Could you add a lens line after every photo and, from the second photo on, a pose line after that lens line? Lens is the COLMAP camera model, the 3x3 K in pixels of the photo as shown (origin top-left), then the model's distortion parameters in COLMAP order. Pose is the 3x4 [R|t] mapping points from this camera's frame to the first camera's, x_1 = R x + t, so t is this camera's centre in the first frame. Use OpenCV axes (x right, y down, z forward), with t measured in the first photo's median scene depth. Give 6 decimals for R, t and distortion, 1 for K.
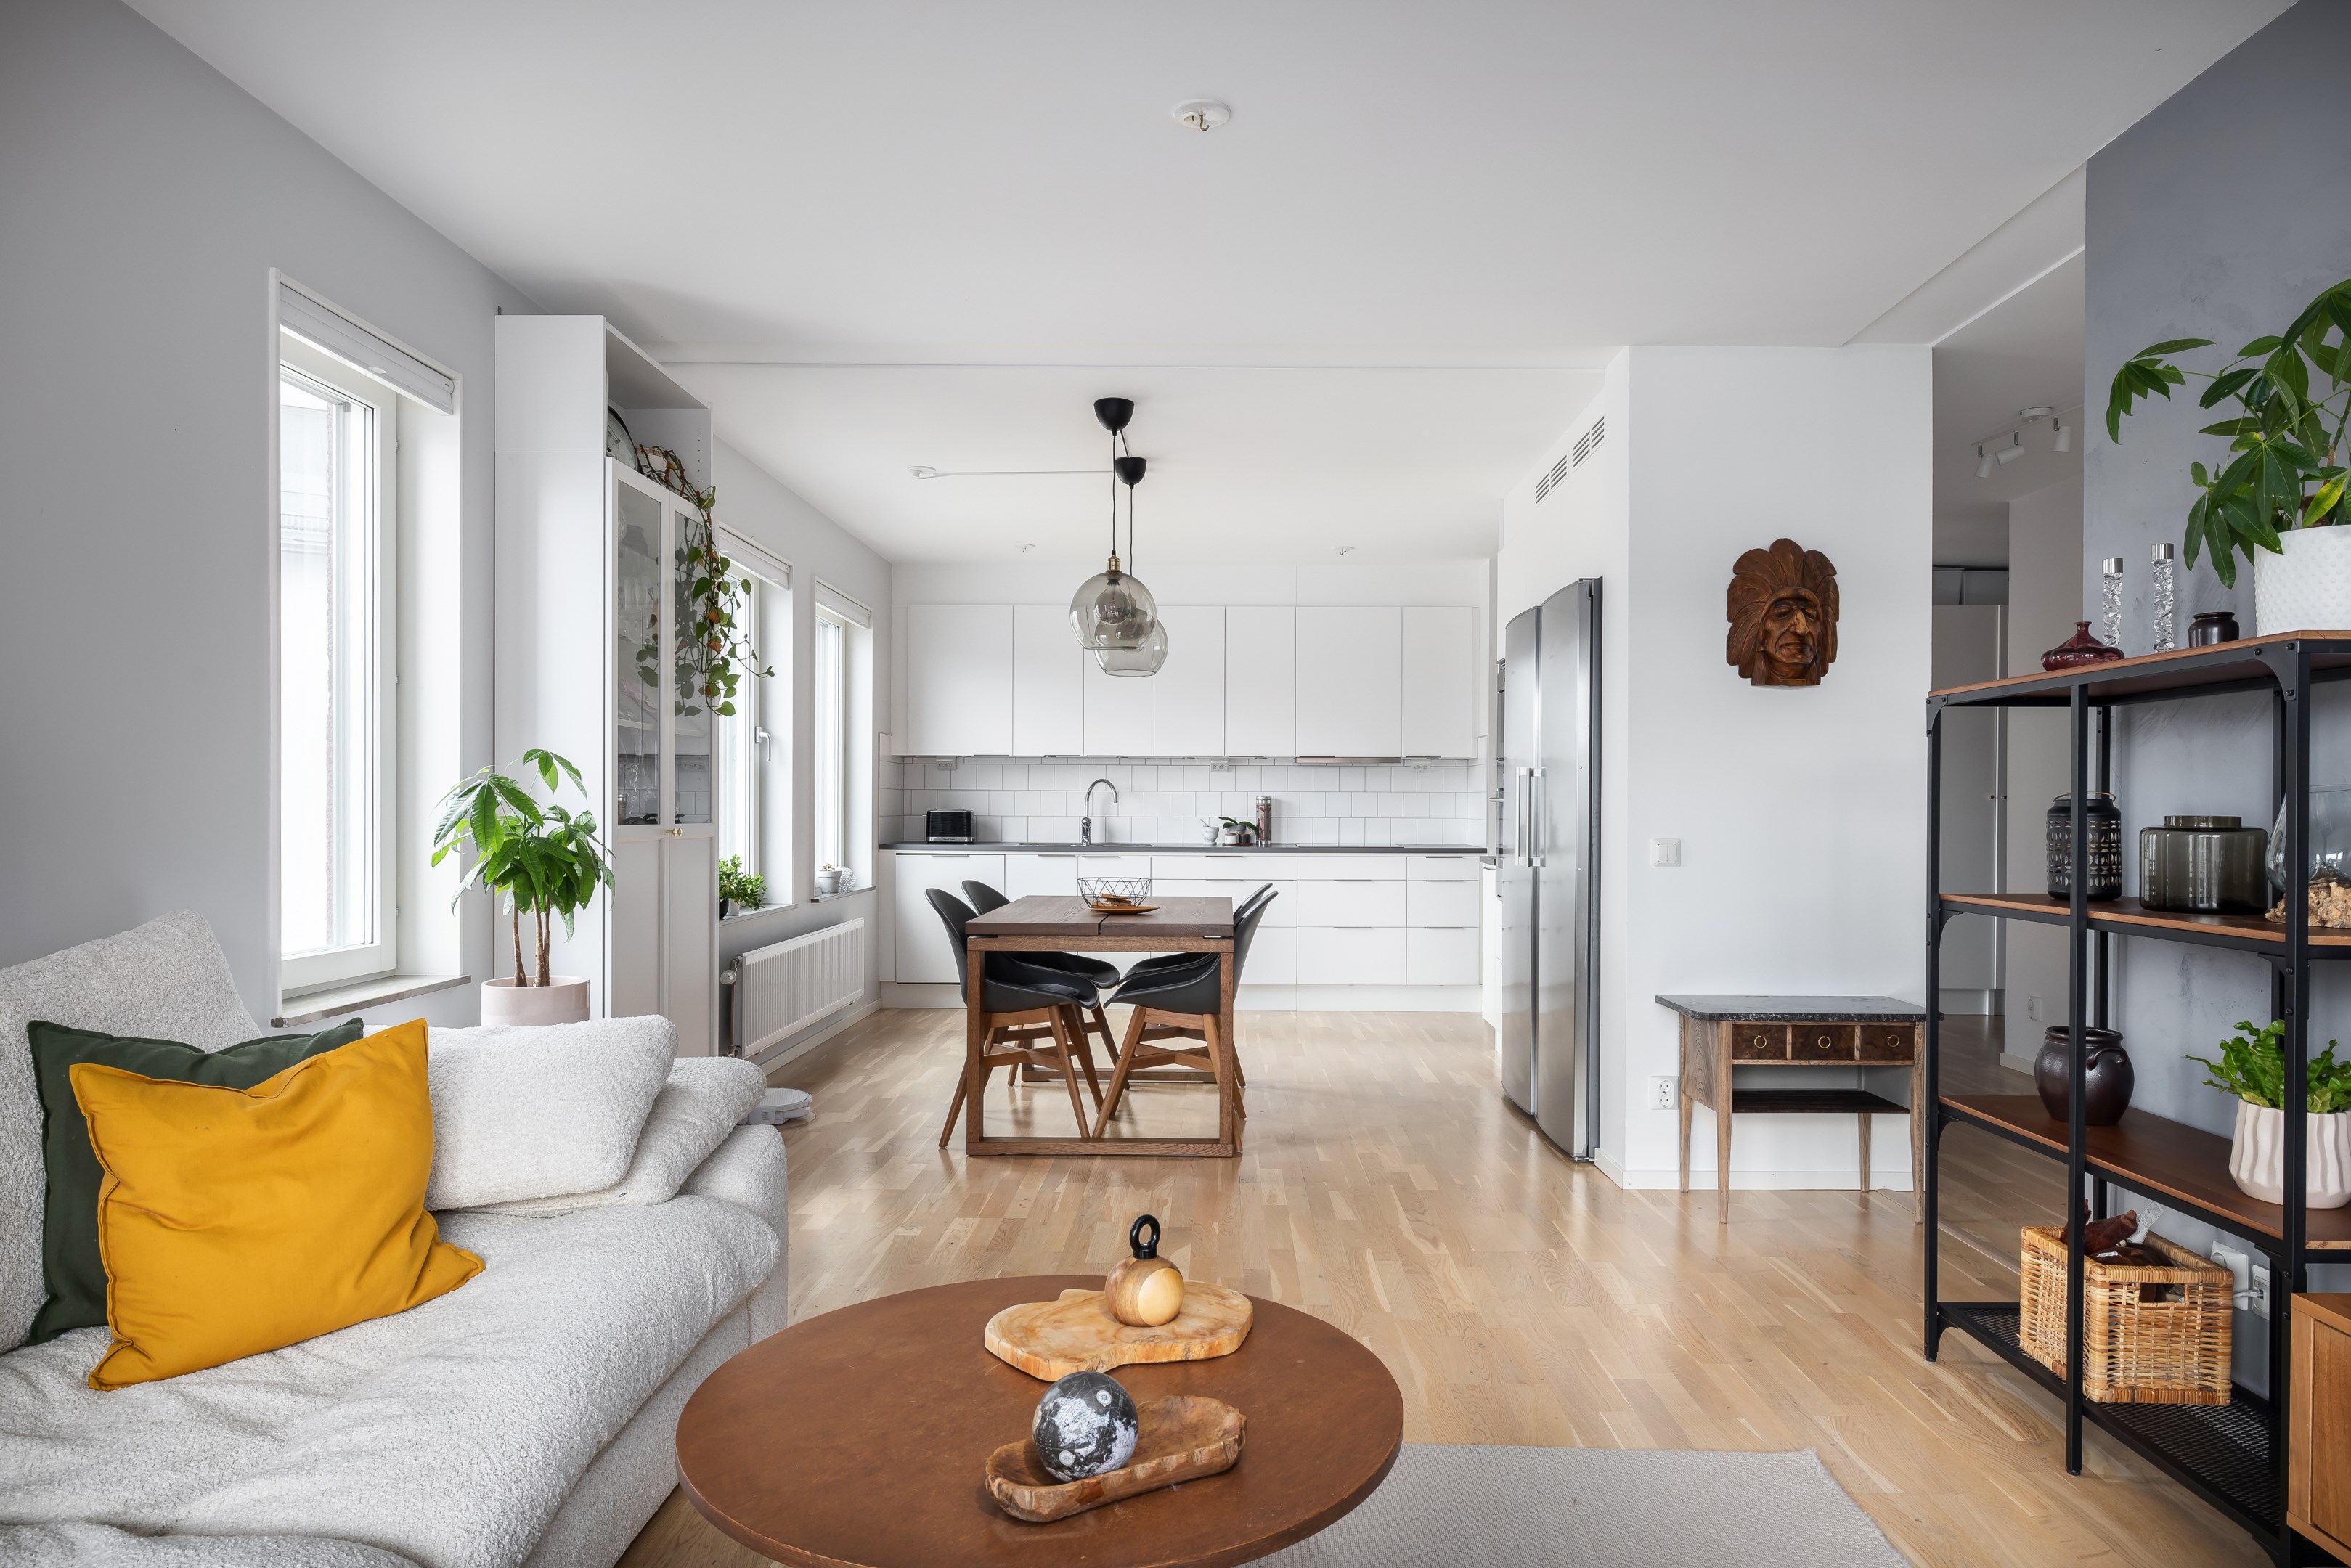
lens RADIAL K [[1375.2, 0, 1223.4], [0, 1375.2, 813.1], [0, 0, 1]] dist [-0.001658, 0.001596]
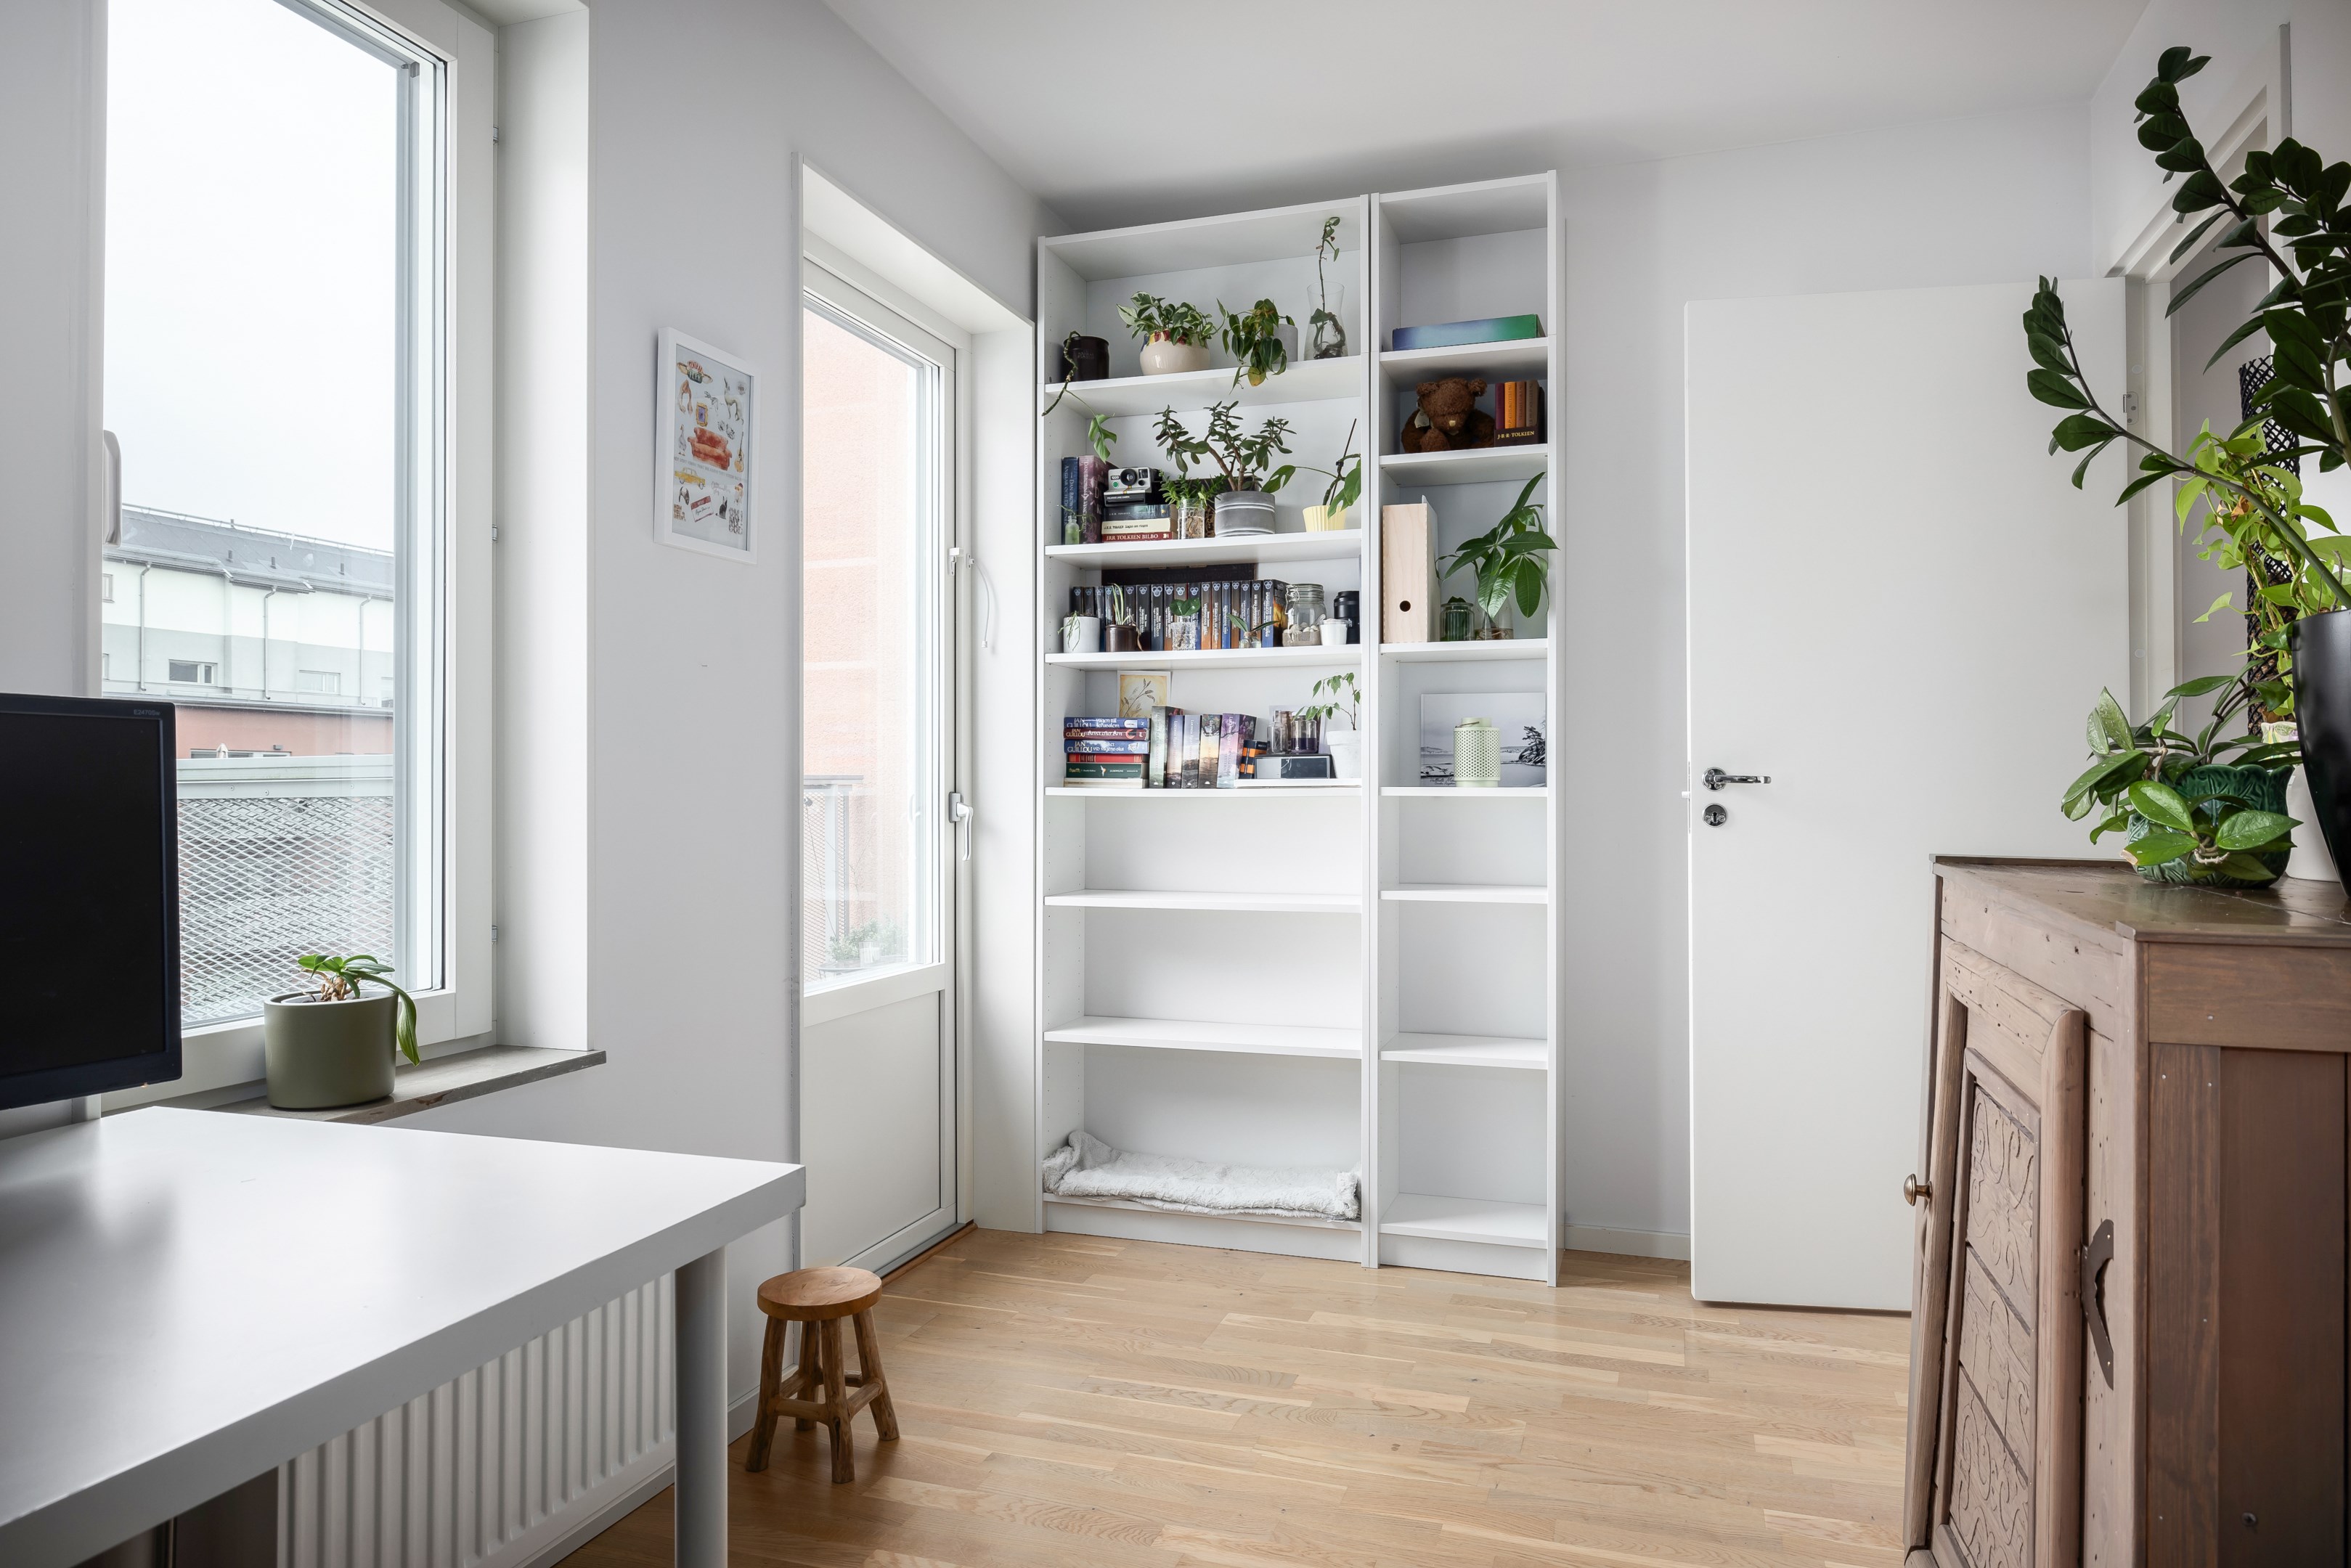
lens RADIAL K [[1380.2, 0, 1179.8], [0, 1380.2, 783.7], [0, 0, 1]] dist [-0.003891, -0.001513]
pose [[0.942122, -0.006301, -0.335212, -0.052986], [0.001564, 0.999895, -0.014400, 0.006599], [0.335267, 0.013042, 0.942033, 0.217463]]
